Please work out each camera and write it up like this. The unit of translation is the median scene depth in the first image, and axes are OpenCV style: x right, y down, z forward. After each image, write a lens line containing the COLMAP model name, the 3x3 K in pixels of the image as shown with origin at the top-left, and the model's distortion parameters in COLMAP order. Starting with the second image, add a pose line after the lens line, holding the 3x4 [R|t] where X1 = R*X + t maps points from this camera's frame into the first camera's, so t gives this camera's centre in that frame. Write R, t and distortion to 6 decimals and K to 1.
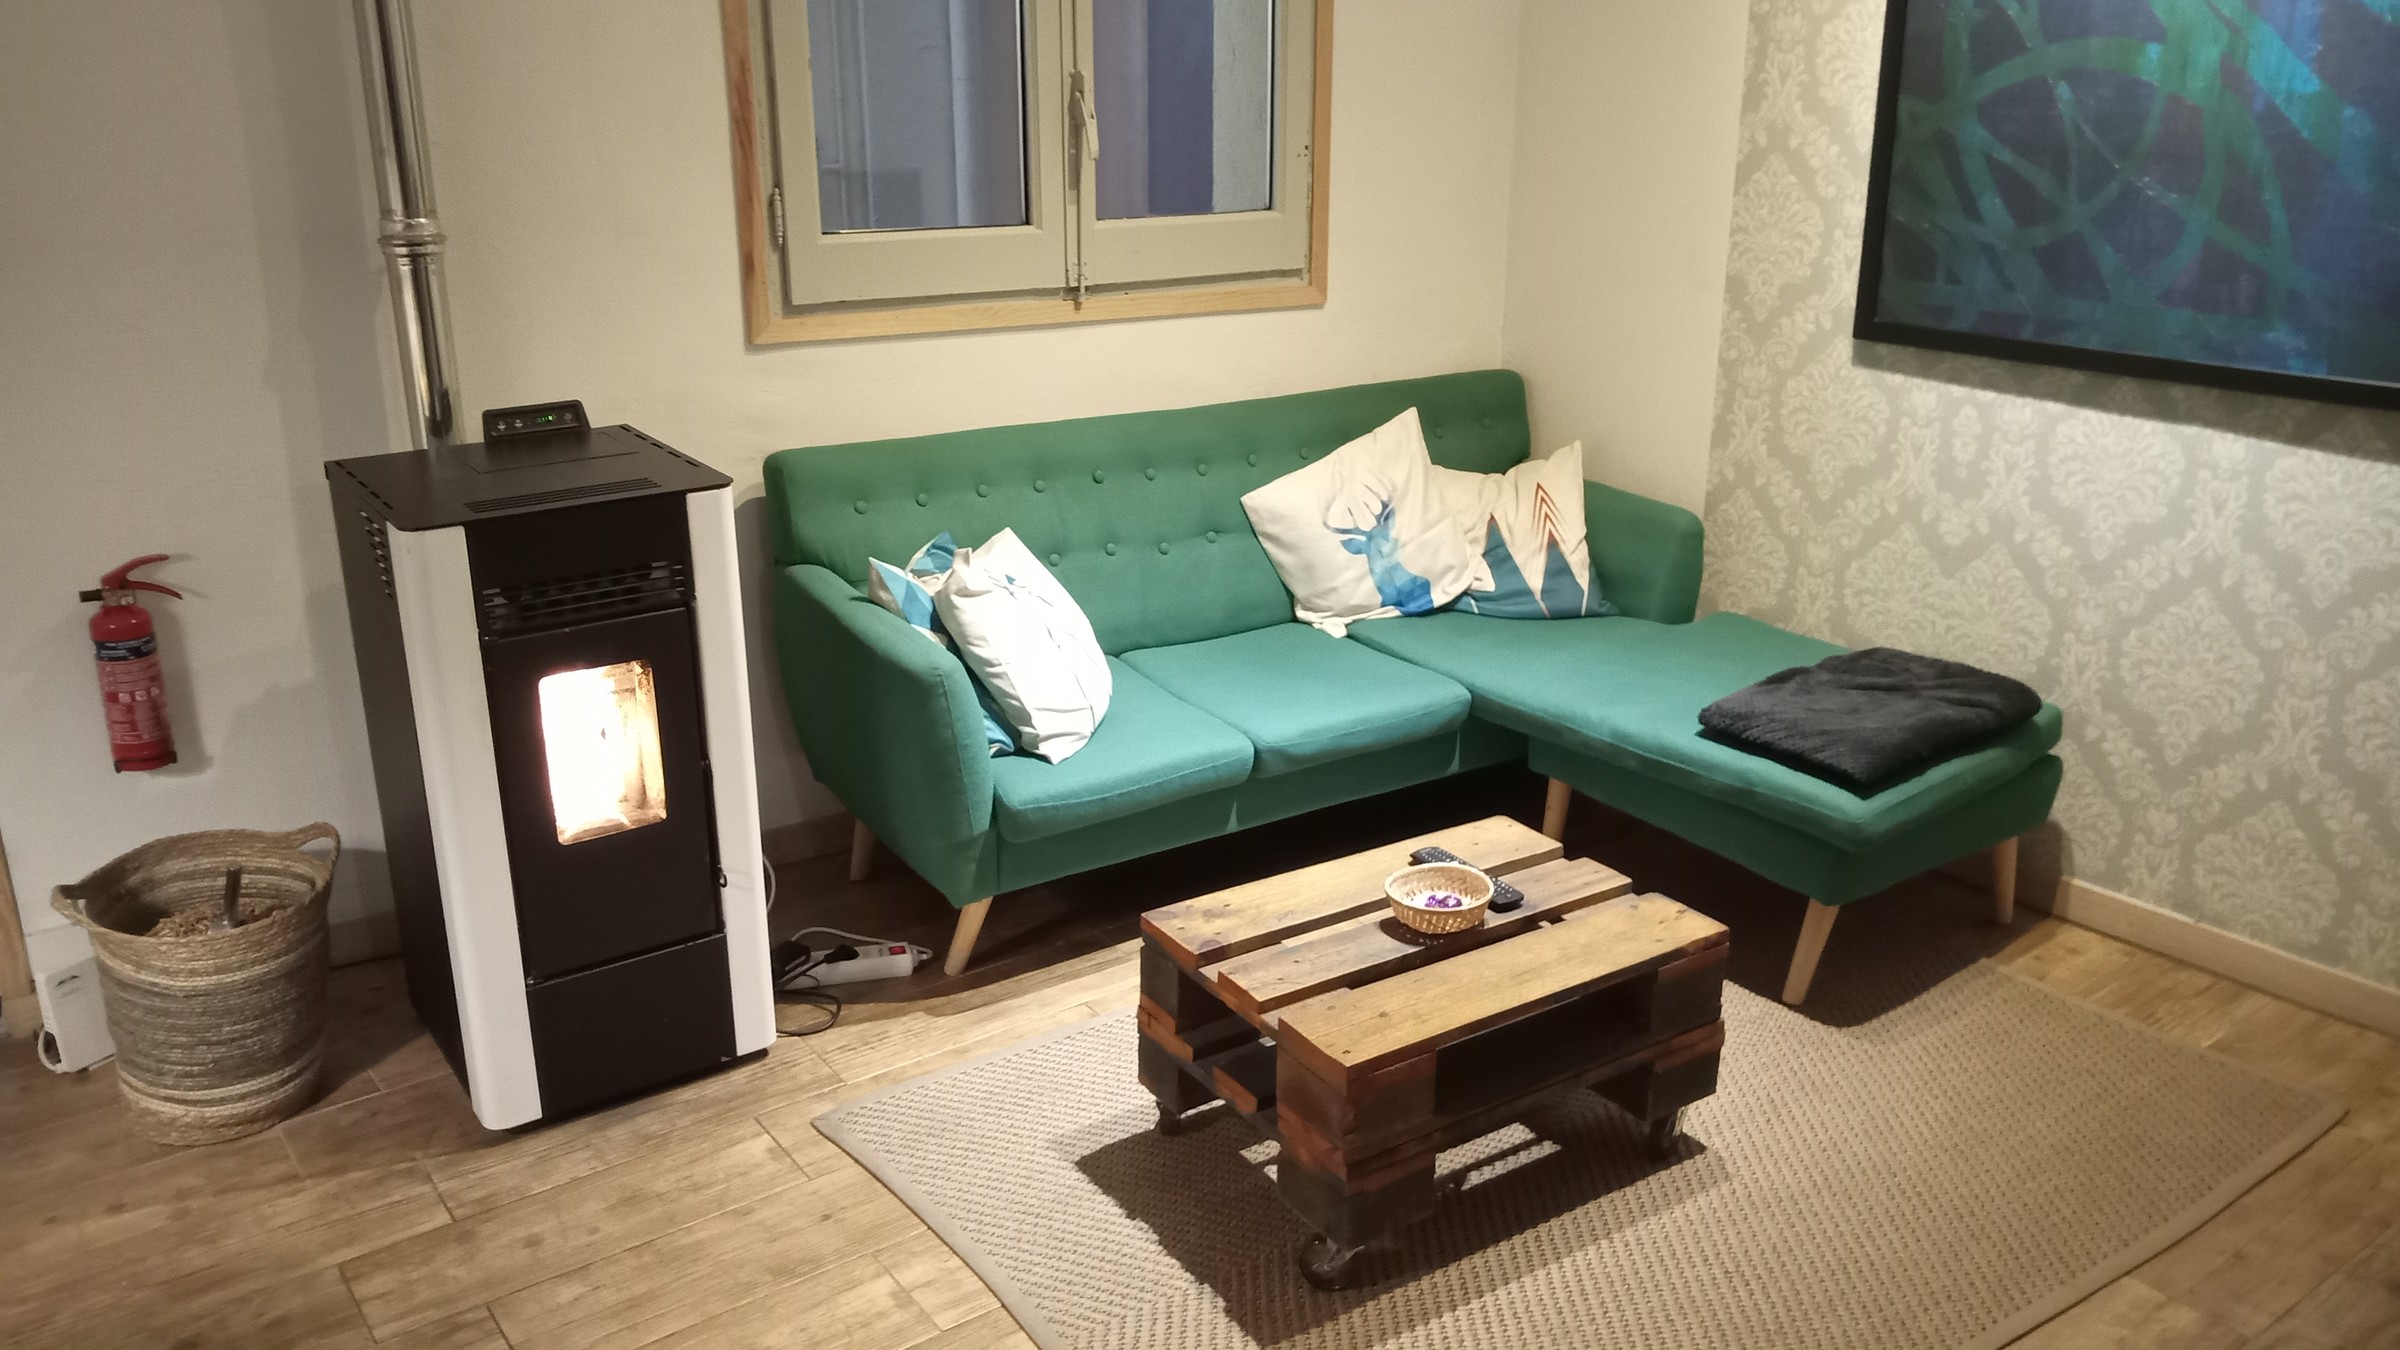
lens RADIAL K [[1897.5, 0, 1200.0], [0, 1897.5, 675.0], [0, 0, 1]] dist [-0.020373, -0.012142]
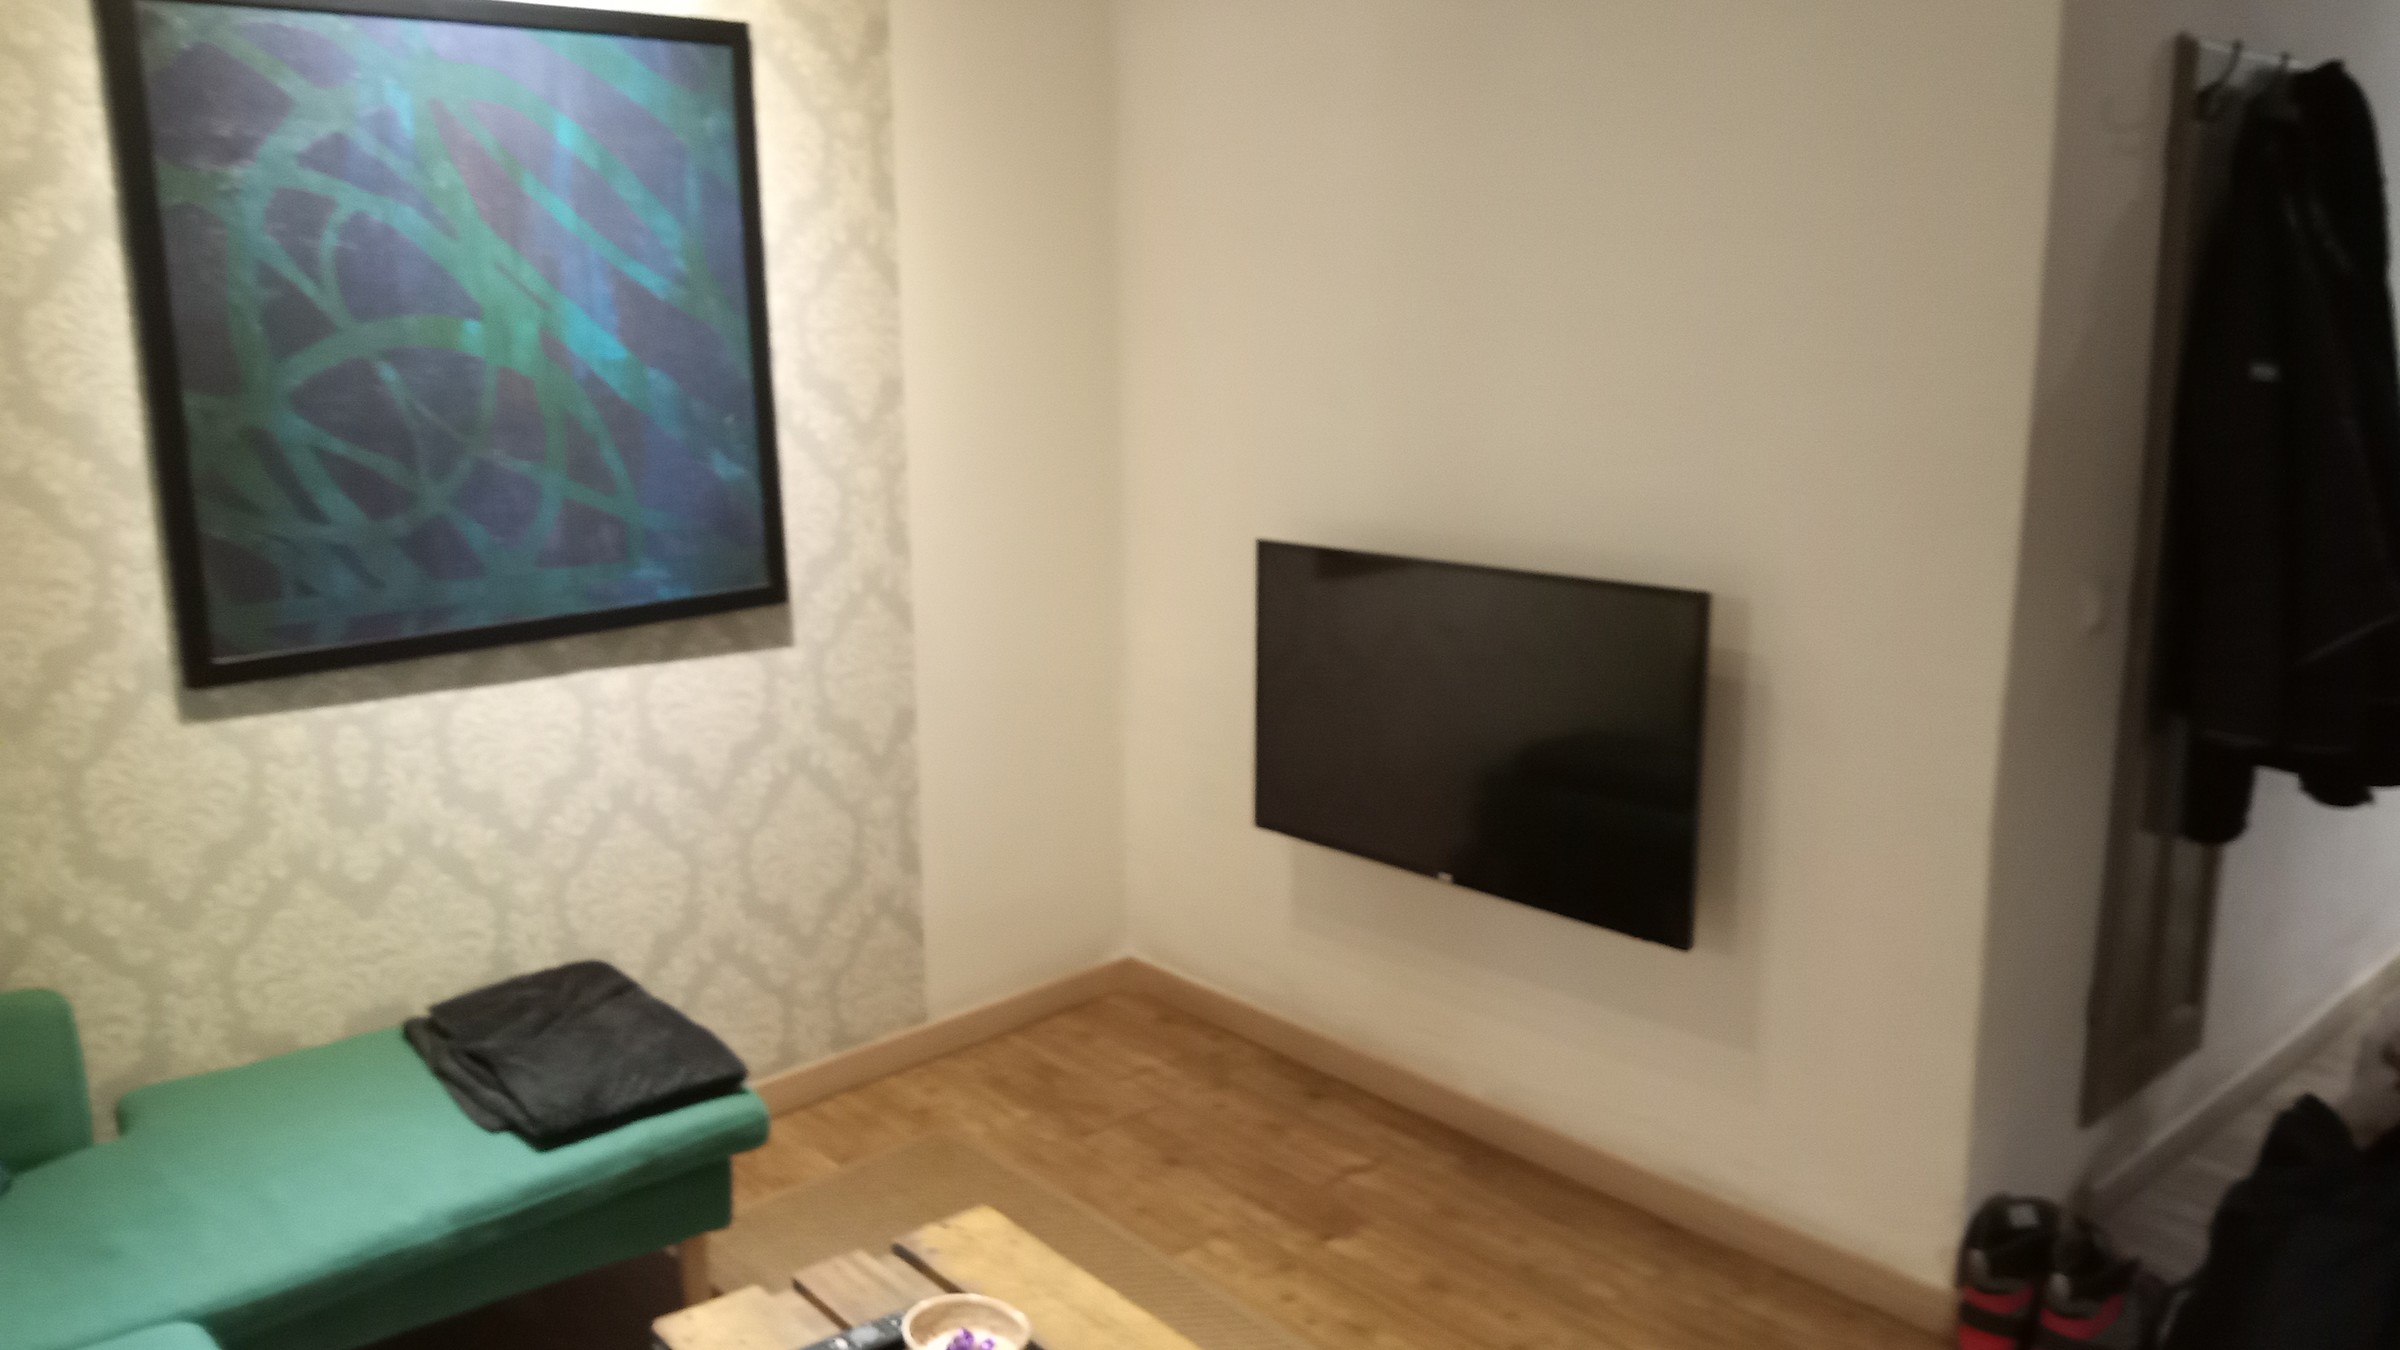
lens RADIAL K [[1897.5, 0, 1200.0], [0, 1897.5, 675.0], [0, 0, 1]] dist [-0.020373, -0.012142]
pose [[-0.108933, -0.197565, 0.974218, -0.504998], [0.324536, 0.919280, 0.222712, -0.239836], [-0.939580, 0.340430, -0.036023, 0.677818]]
